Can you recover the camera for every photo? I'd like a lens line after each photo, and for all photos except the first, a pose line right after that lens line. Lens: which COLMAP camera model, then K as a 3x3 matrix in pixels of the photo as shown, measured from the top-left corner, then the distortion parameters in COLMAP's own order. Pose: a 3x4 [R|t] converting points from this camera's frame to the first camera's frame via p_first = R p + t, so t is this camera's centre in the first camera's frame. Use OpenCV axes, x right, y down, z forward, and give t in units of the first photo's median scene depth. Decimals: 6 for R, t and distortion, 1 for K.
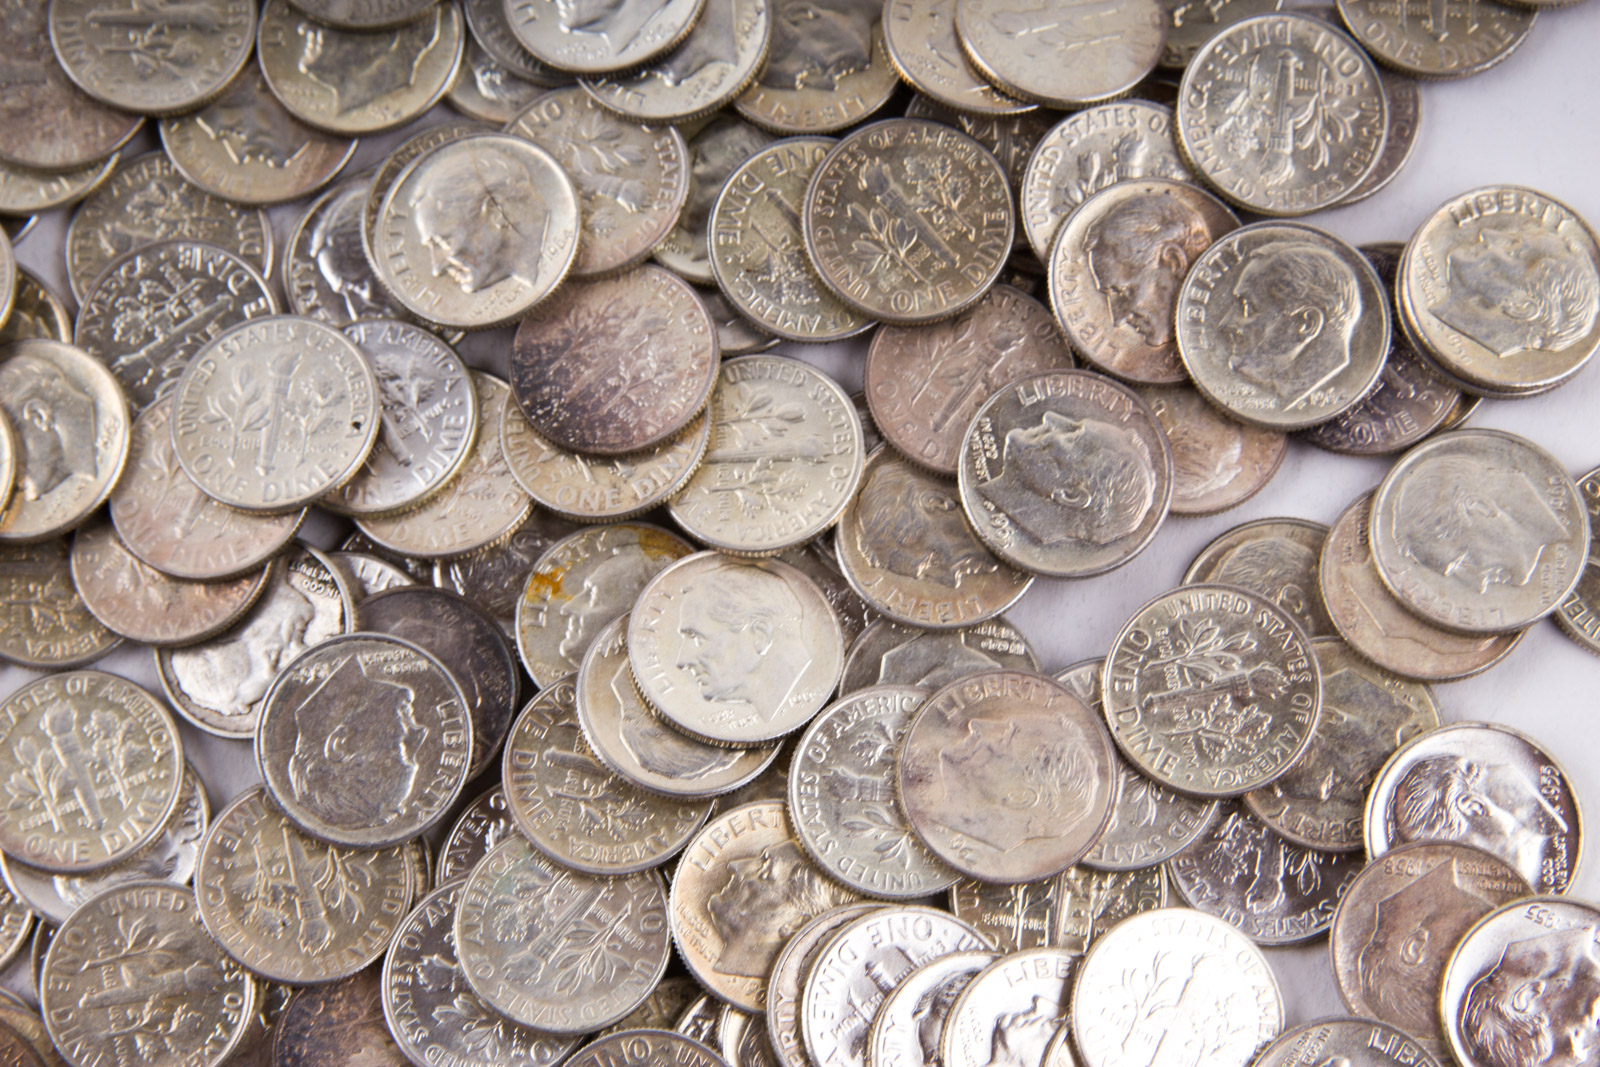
lens RADIAL K [[4627.5, 0, 800.0], [0, 4627.5, 533.5], [0, 0, 1]] dist [0.010317, 0.449302]
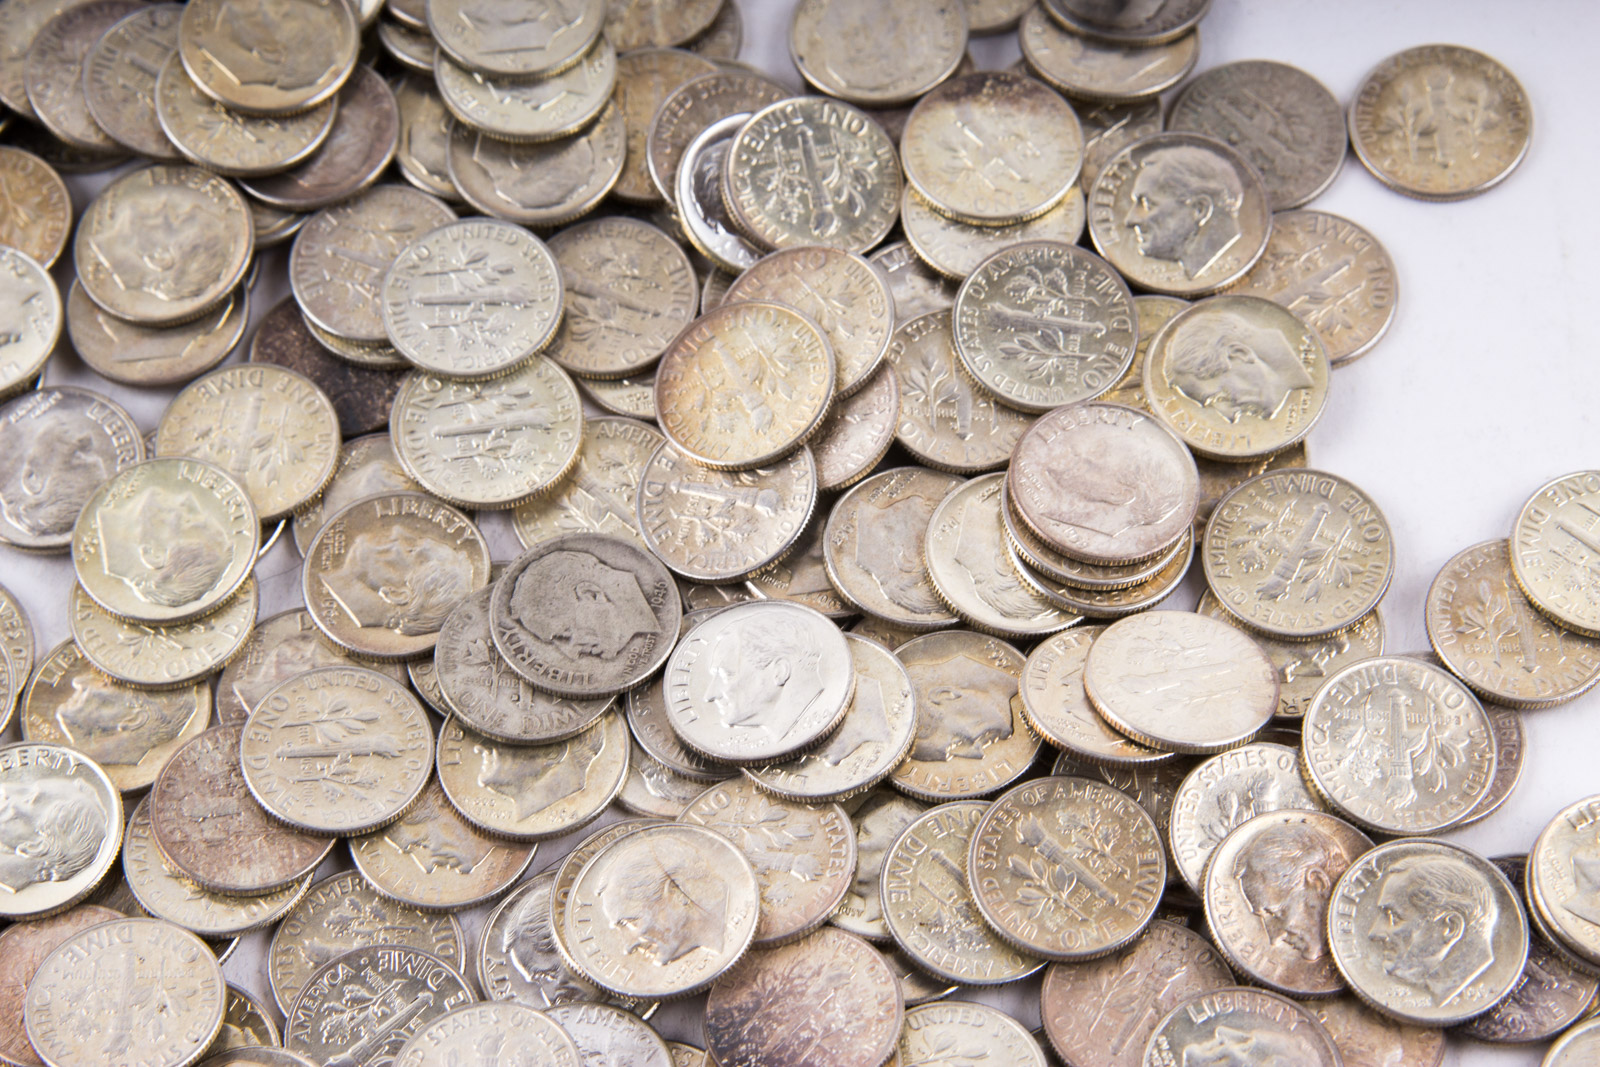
lens RADIAL K [[4627.5, 0, 800.0], [0, 4627.5, 533.5], [0, 0, 1]] dist [0.010317, 0.449302]
pose [[0.995306, -0.069152, 0.067701, -0.104647], [0.085369, 0.956877, -0.277667, 0.150000], [-0.045580, 0.282143, 0.958289, -0.042300]]
